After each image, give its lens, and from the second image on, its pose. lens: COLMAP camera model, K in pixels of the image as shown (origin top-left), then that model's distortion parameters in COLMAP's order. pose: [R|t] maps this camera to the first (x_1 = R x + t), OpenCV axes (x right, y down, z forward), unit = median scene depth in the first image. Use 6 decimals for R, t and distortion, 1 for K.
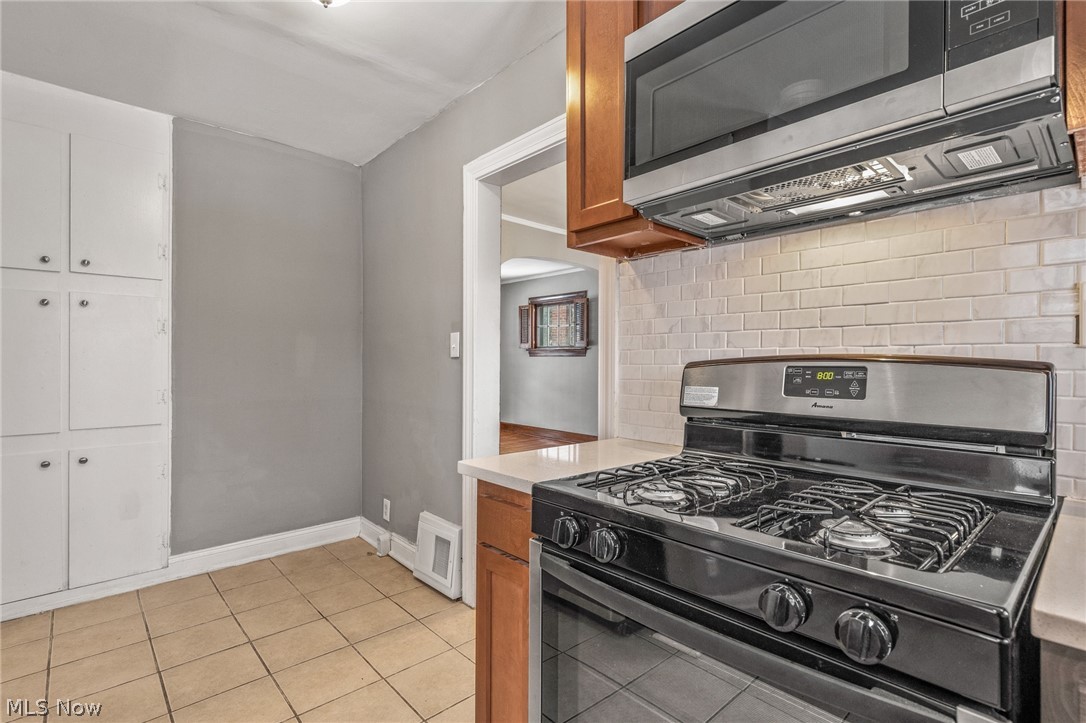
lens RADIAL K [[519.1, 0, 548.0], [0, 519.1, 360.7], [0, 0, 1]] dist [0.005342, -0.000934]
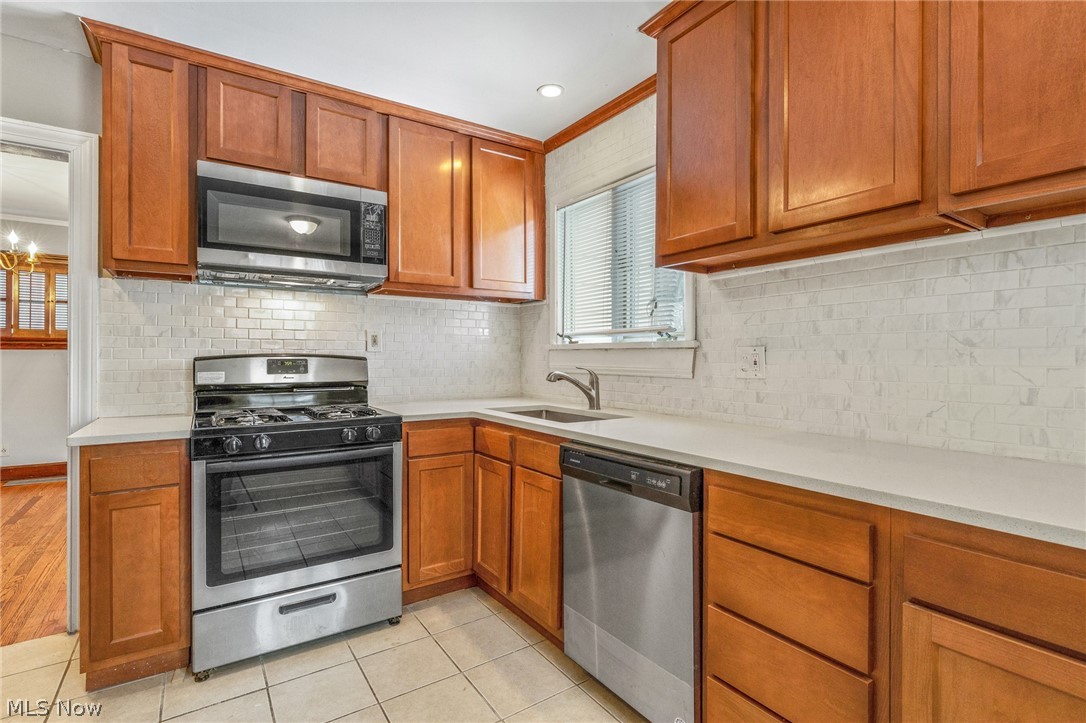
lens RADIAL K [[519.1, 0, 549.1], [0, 519.1, 358.0], [0, 0, 1]] dist [0.005342, -0.000934]
pose [[0.136538, -0.002978, 0.990630, -1.233330], [-0.004712, 0.999982, 0.003656, -0.005886], [-0.990624, -0.005167, 0.136522, -0.304038]]
